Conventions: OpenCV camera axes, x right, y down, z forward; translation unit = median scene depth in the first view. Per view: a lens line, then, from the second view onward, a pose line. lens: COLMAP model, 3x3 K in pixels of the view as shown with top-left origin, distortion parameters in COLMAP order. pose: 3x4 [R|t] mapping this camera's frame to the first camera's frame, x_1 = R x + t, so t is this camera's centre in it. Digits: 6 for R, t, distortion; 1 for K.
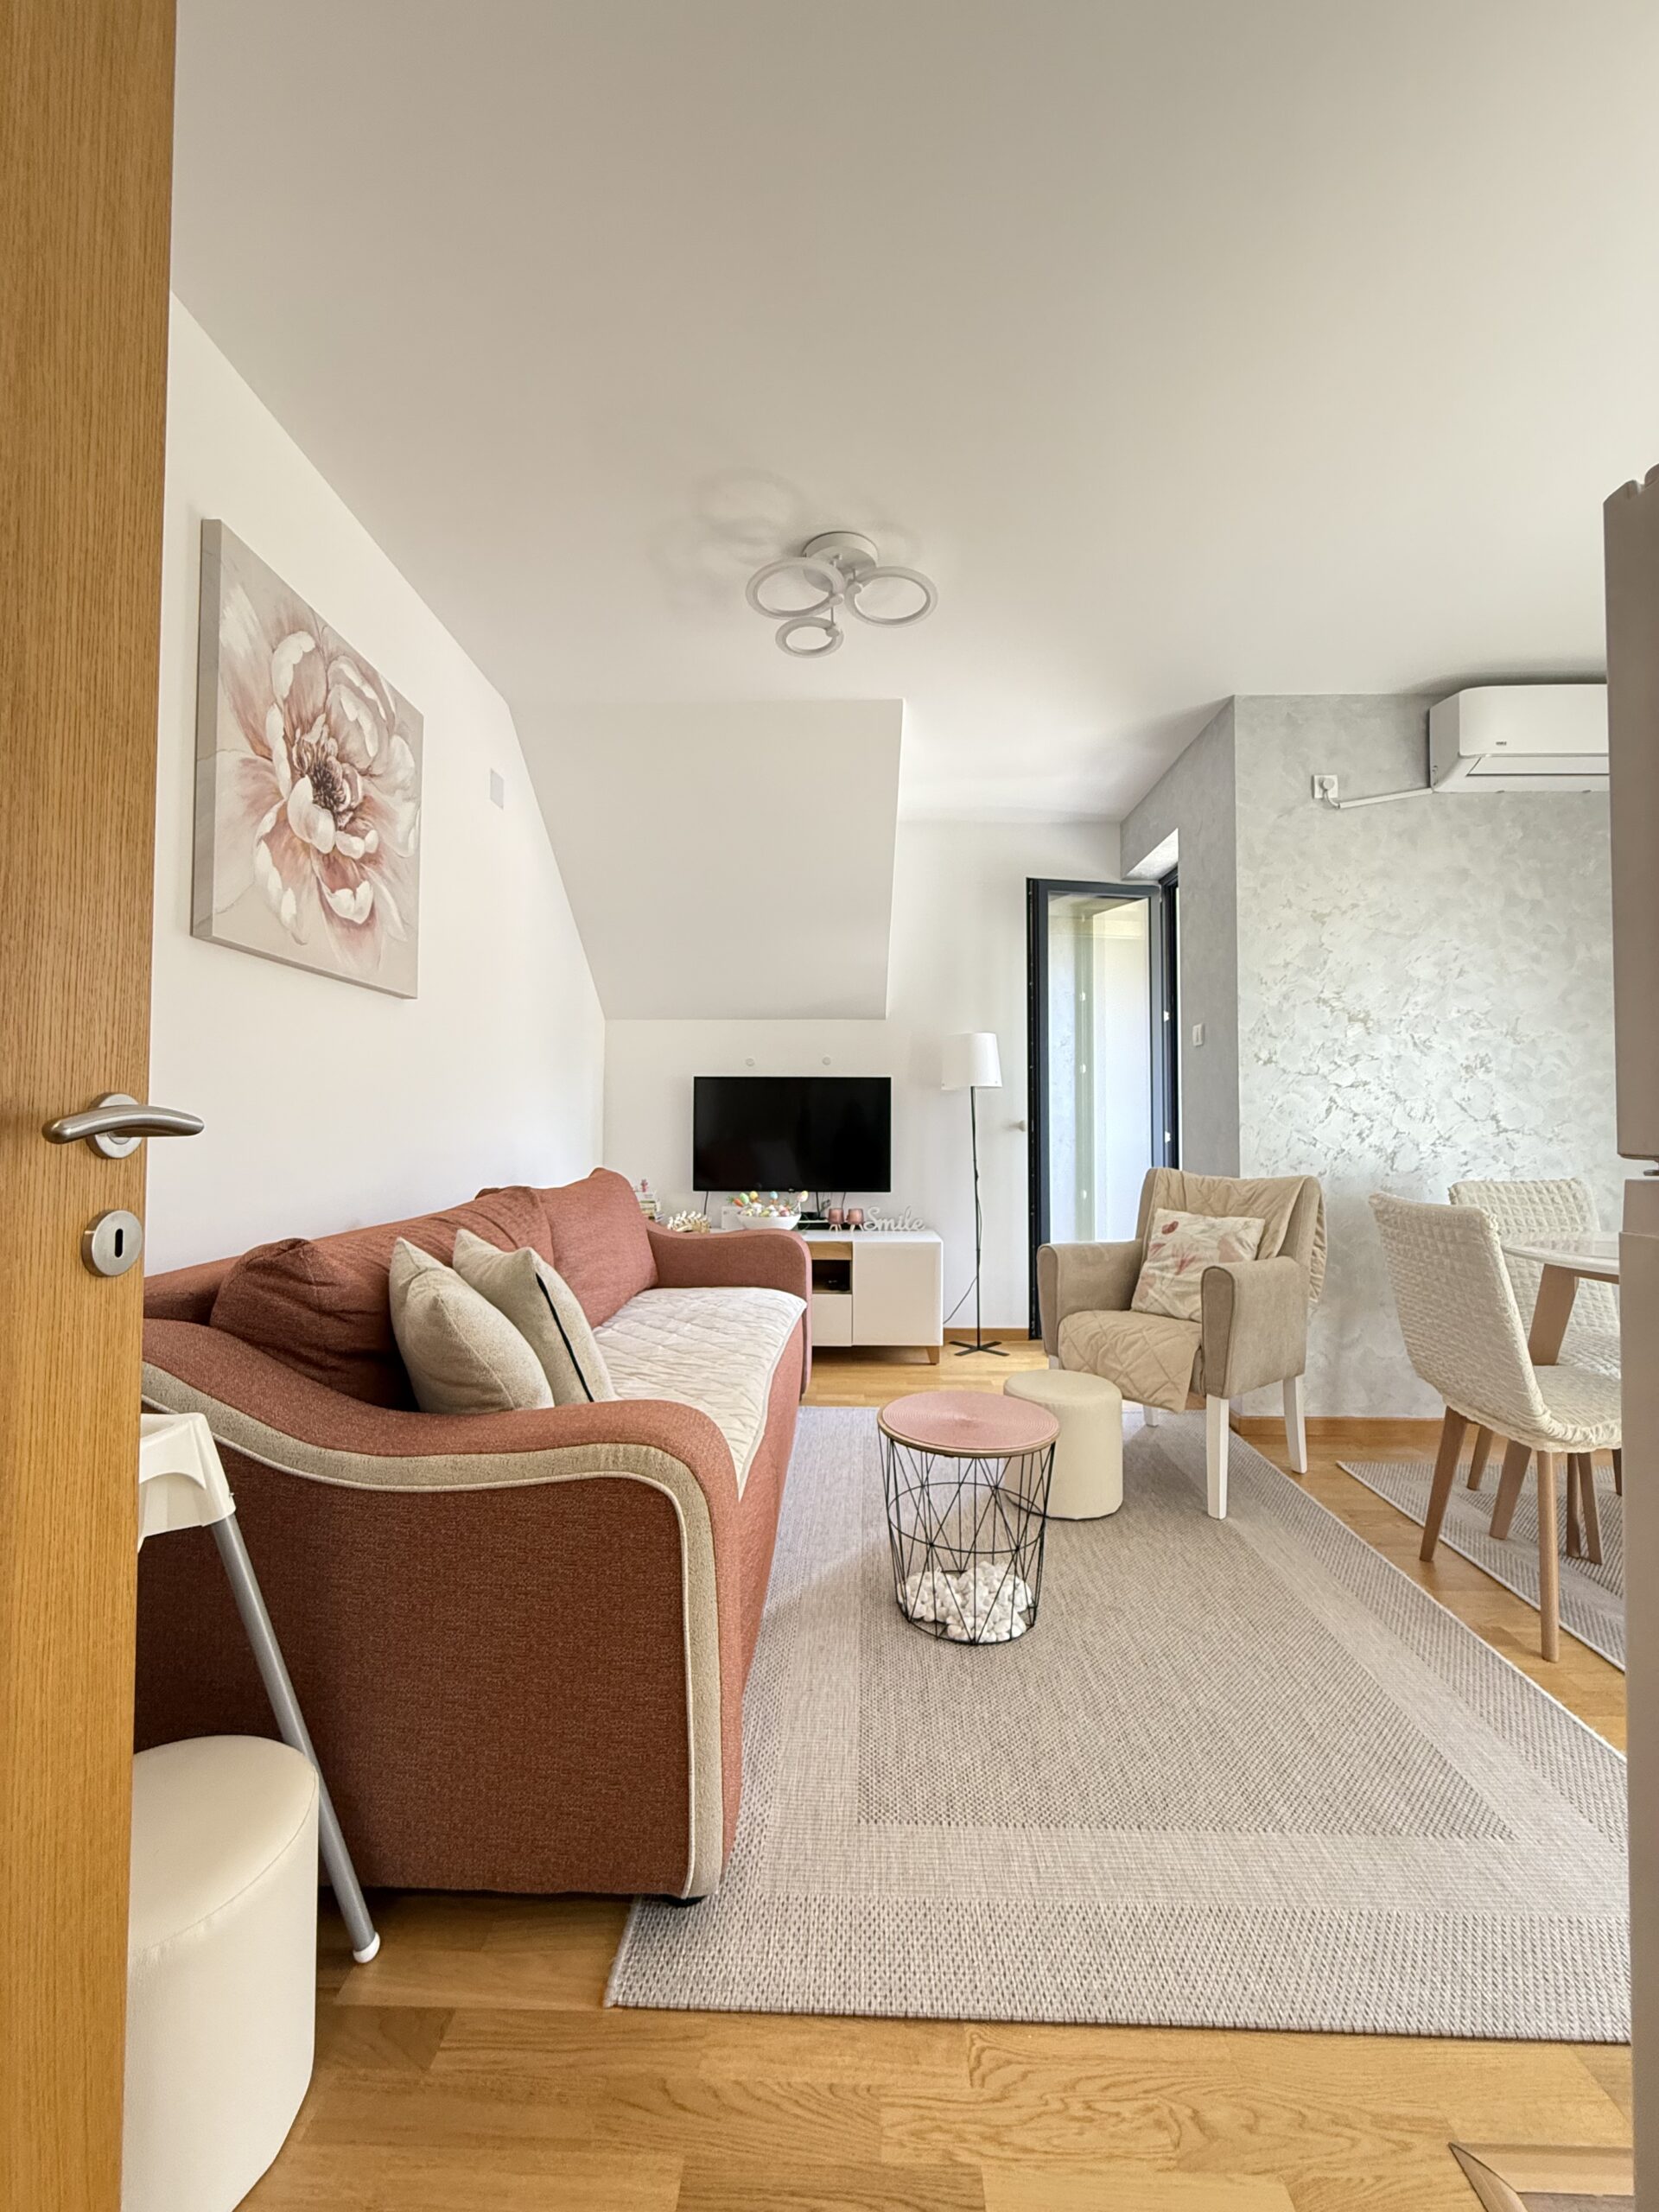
lens RADIAL K [[884.1, 0, 834.4], [0, 884.1, 1100.4], [0, 0, 1]] dist [-0.000509, 0.000617]
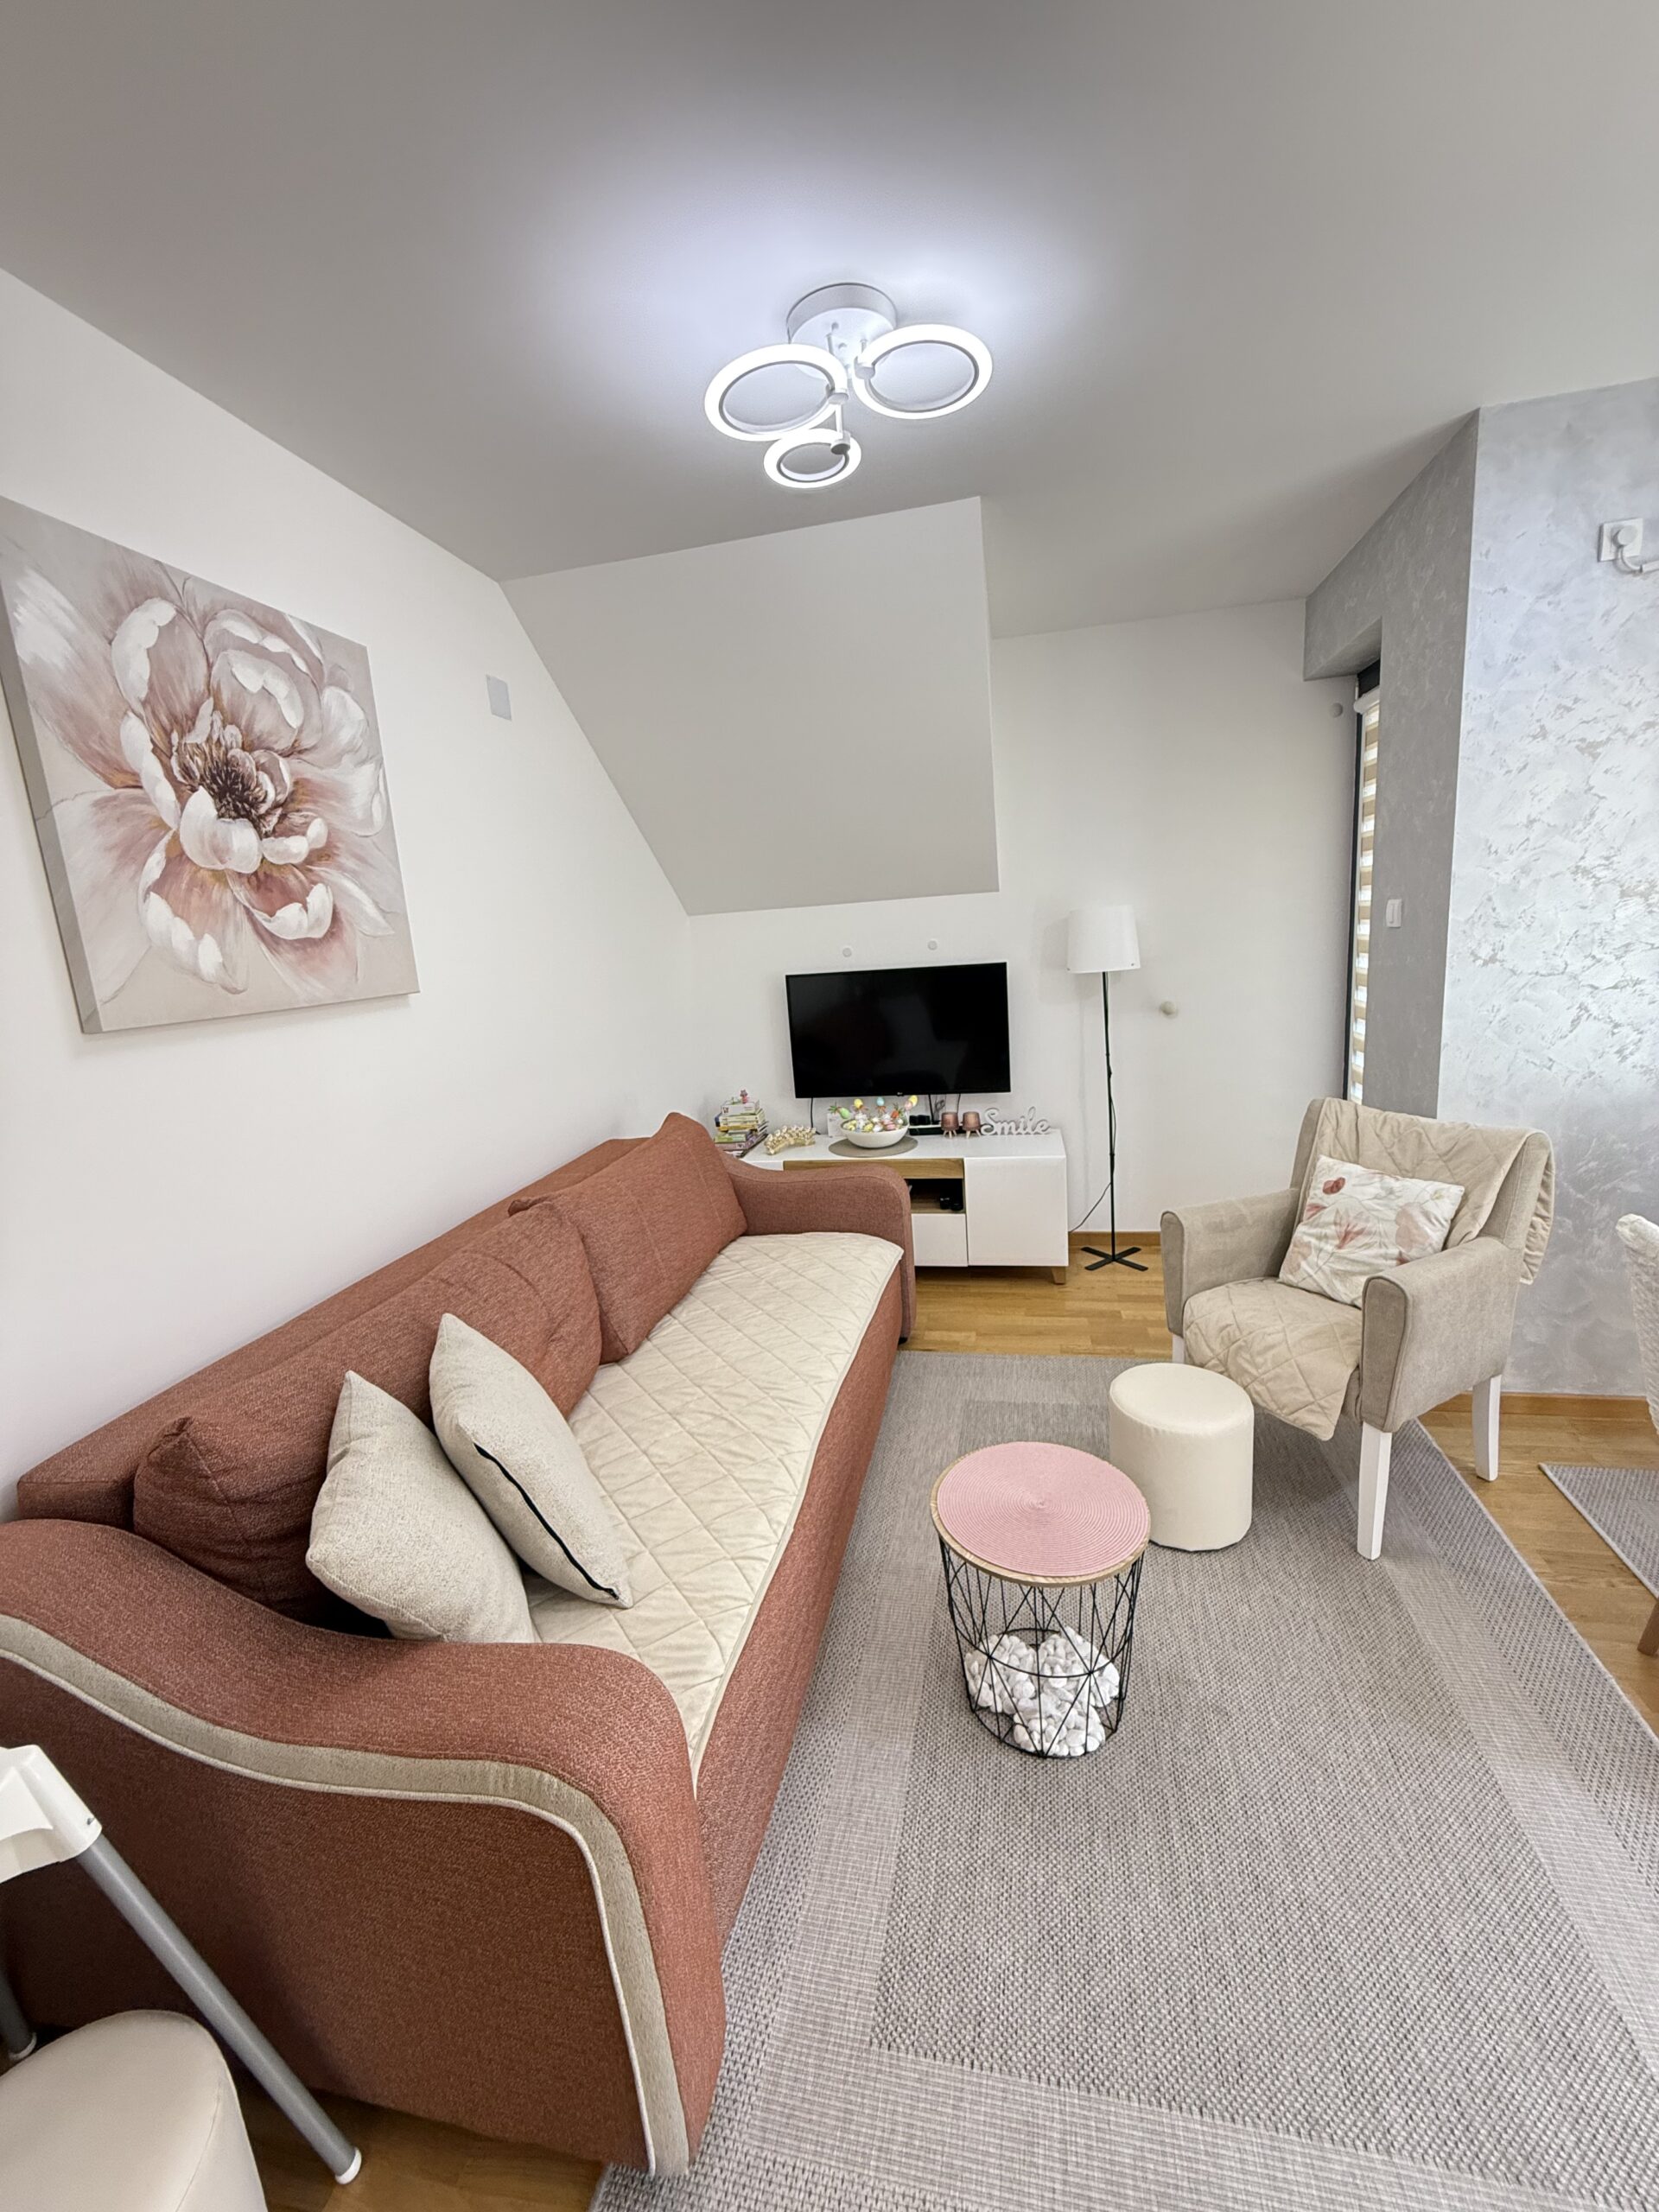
lens RADIAL K [[884.1, 0, 834.4], [0, 884.1, 1100.4], [0, 0, 1]] dist [-0.000509, 0.000617]
pose [[0.980242, -0.035580, -0.194573, 0.090717], [0.079030, 0.972211, 0.220365, -0.142776], [0.181326, -0.231388, 0.955814, 0.161613]]
